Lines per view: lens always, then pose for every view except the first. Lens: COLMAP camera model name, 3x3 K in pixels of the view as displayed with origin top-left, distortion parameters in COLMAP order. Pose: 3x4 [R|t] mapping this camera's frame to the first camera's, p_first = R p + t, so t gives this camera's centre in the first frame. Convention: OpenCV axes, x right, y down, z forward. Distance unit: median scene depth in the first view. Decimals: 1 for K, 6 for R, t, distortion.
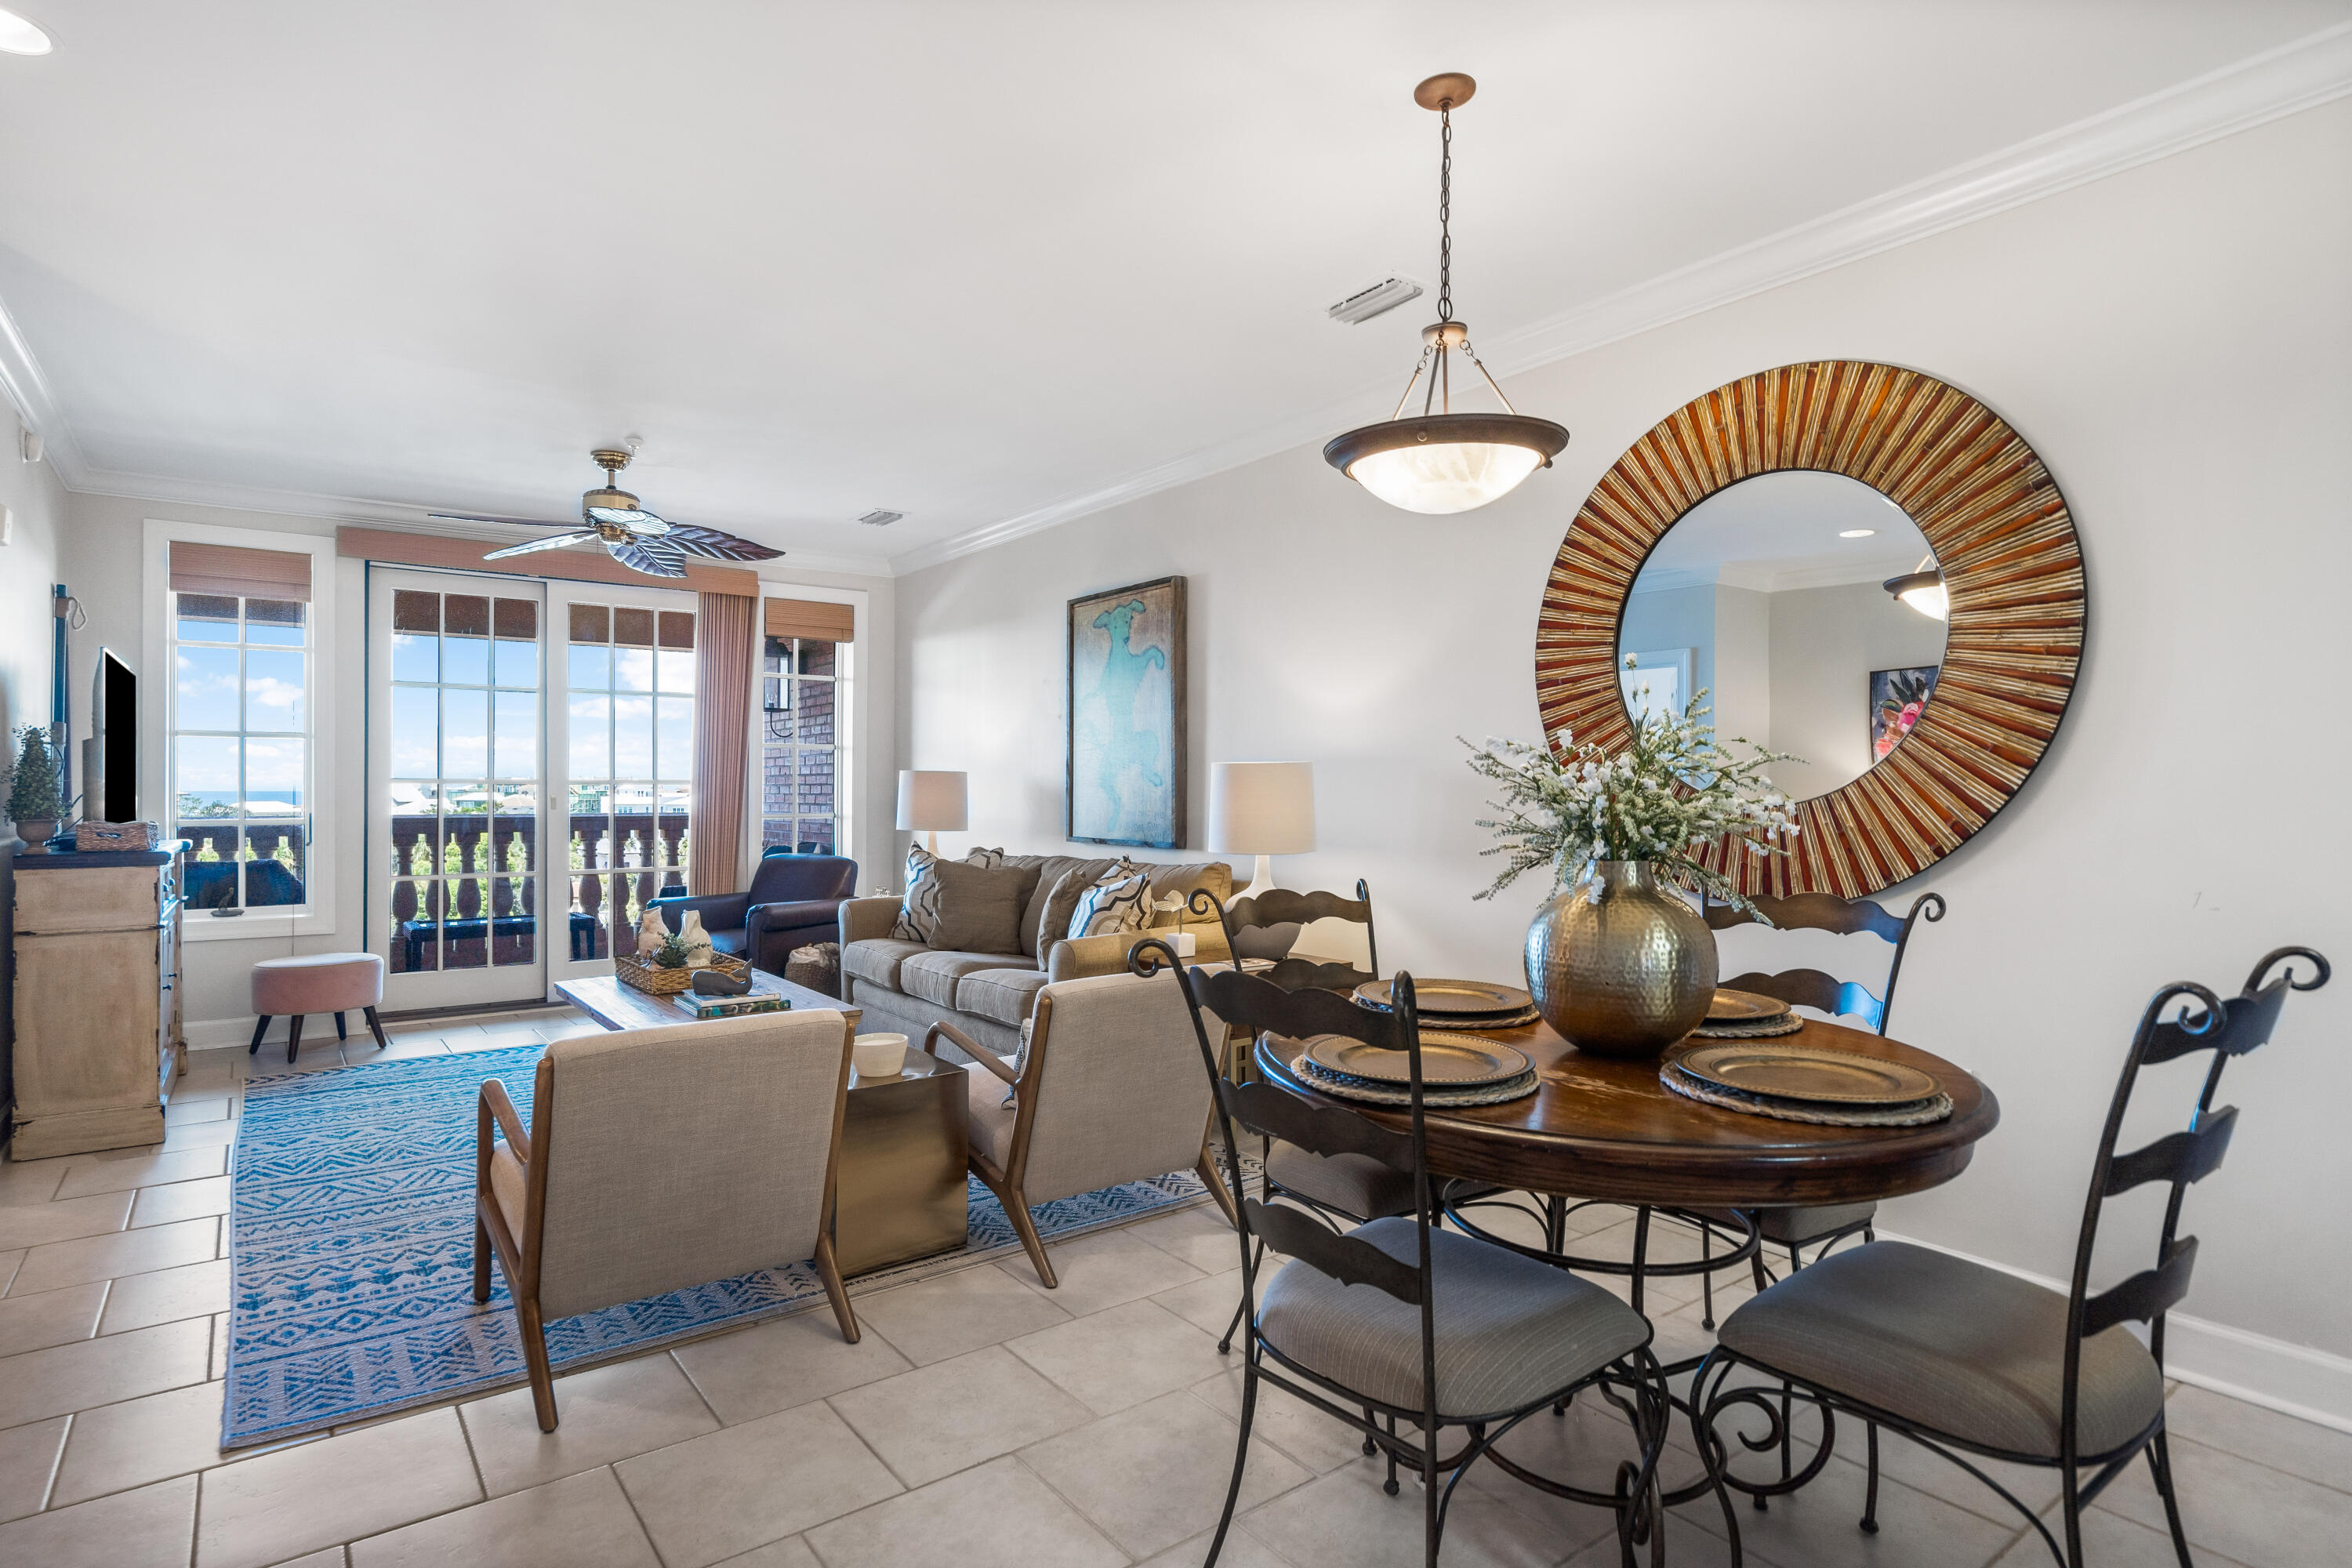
lens RADIAL K [[1214.3, 0, 1187.9], [0, 1214.3, 775.1], [0, 0, 1]] dist [0.000423, -0.000243]
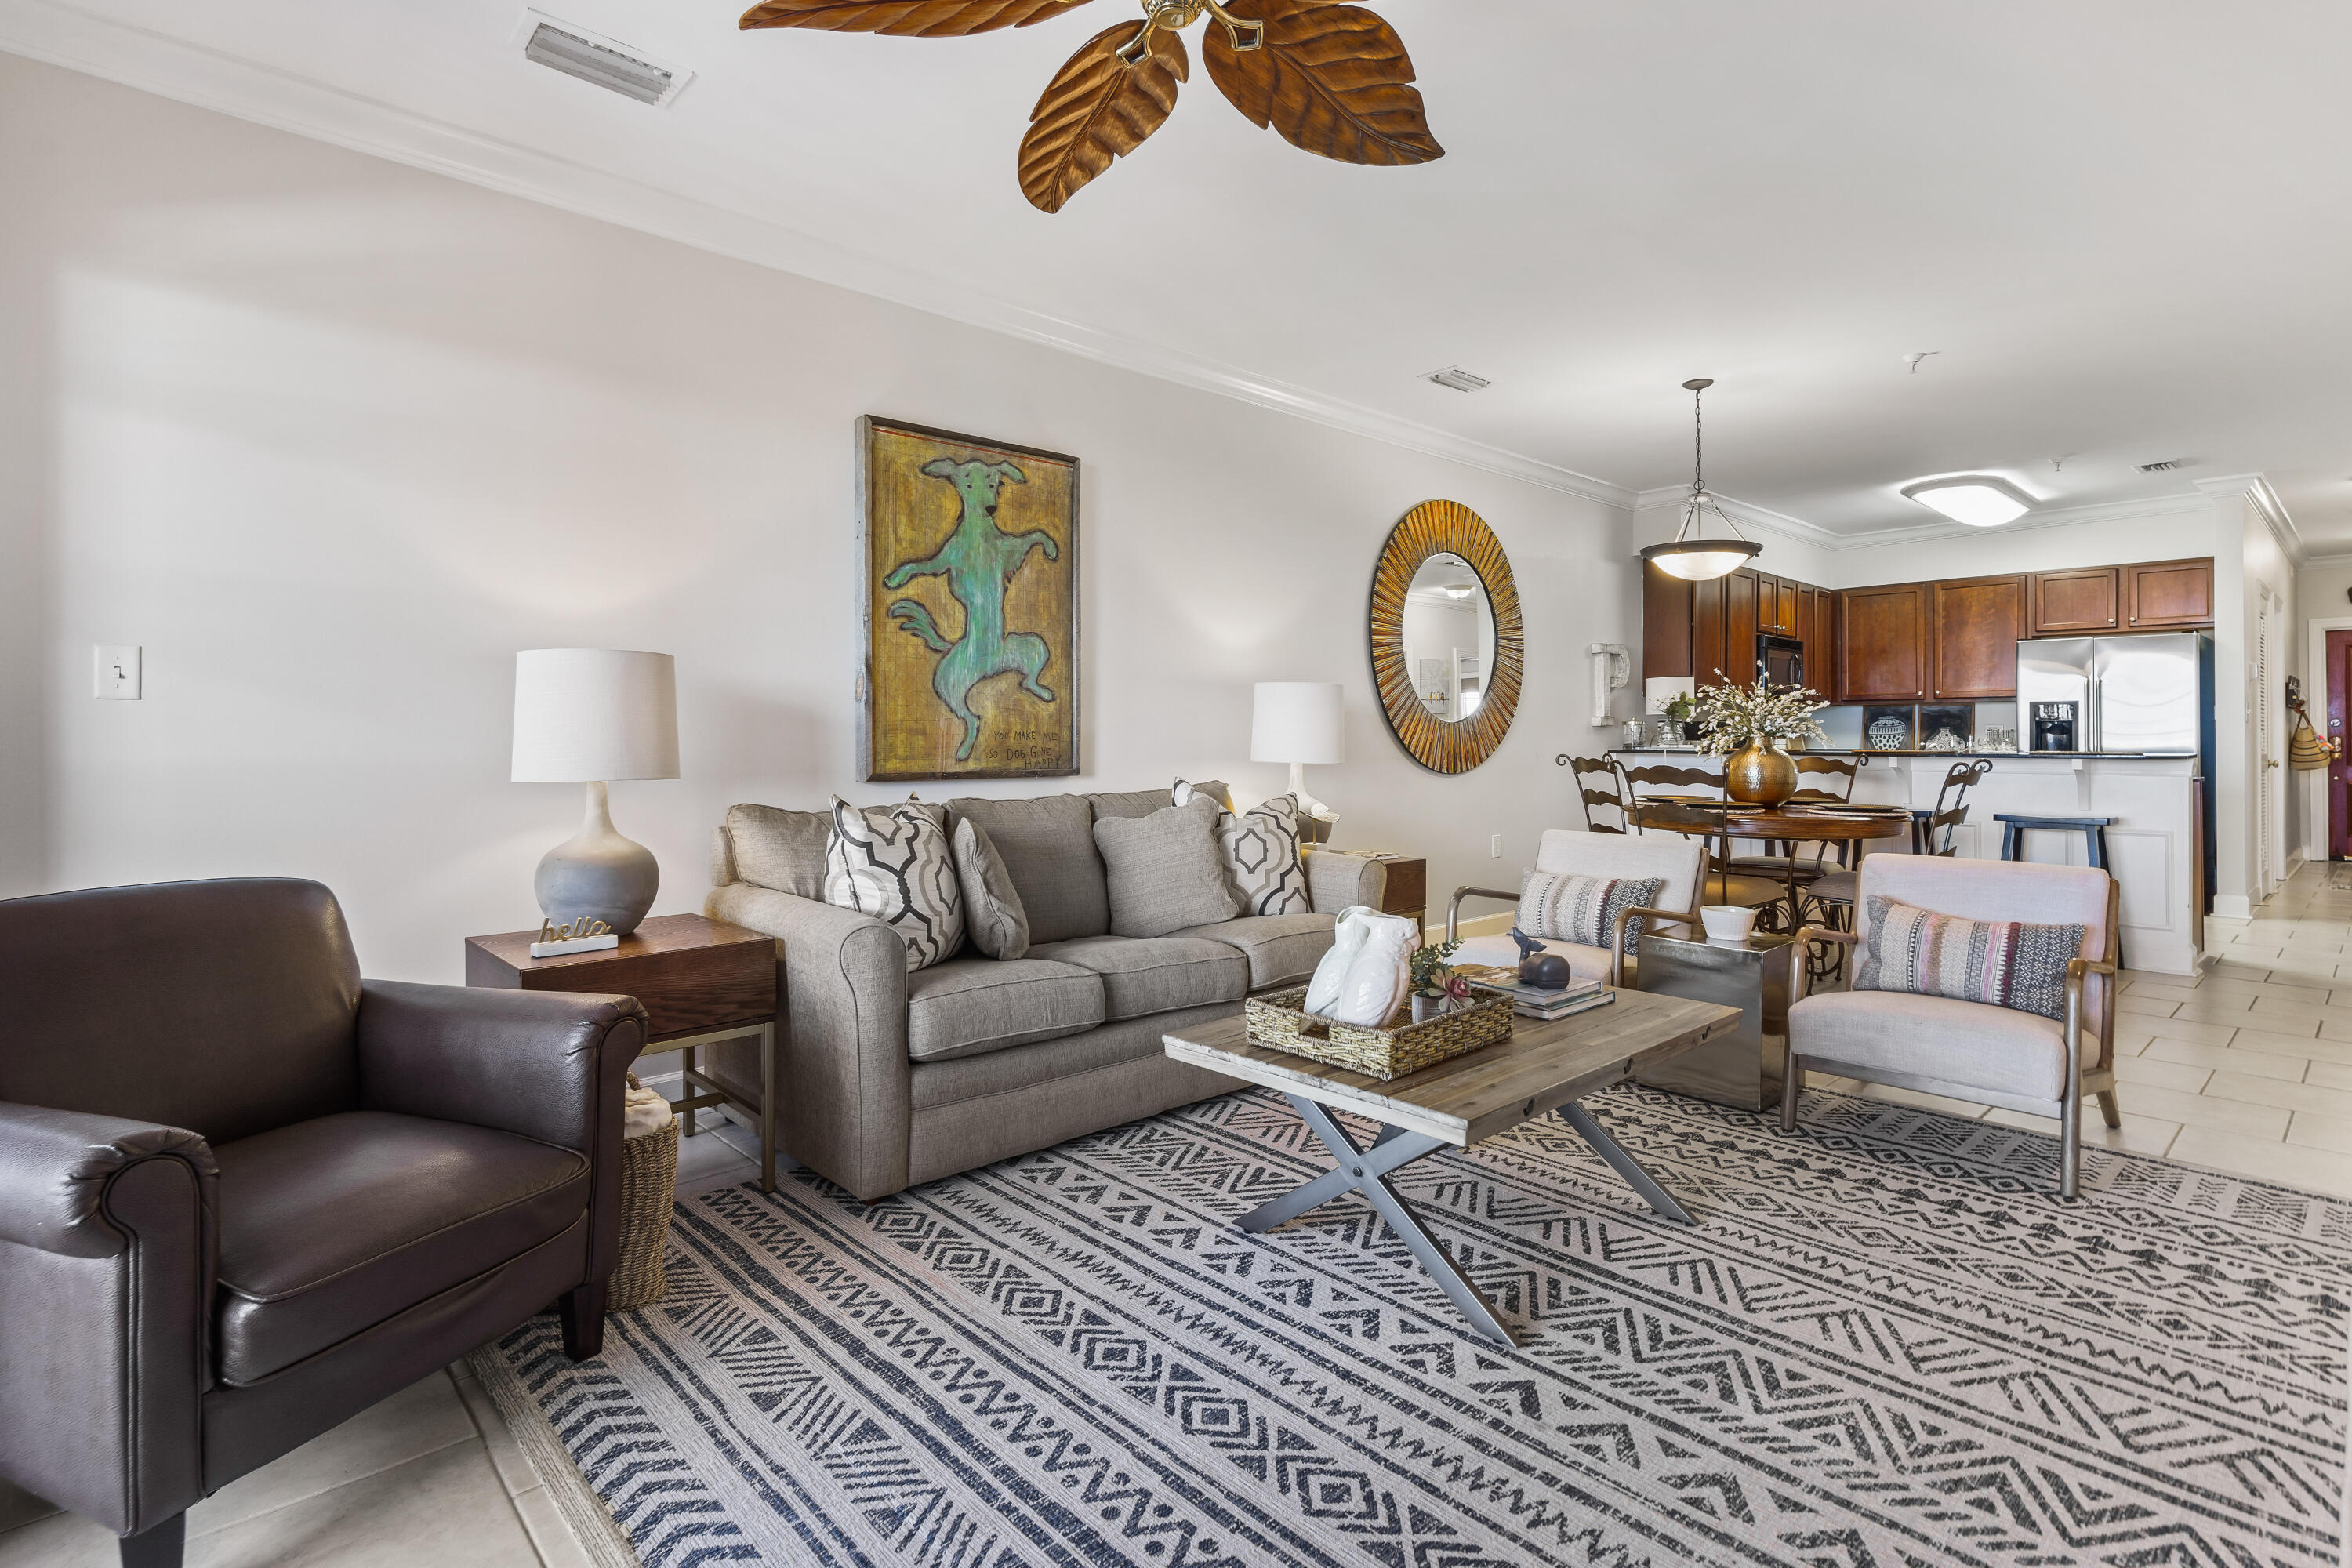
lens RADIAL K [[1073.8, 0, 1179.3], [0, 1073.8, 771.9], [0, 0, 1]] dist [-0.016692, 0.000050]
pose [[-0.056794, -0.018752, 0.998210, -0.977601], [-0.000919, 0.999824, 0.018730, 0.050982], [-0.998386, 0.000147, -0.056801, 1.244802]]
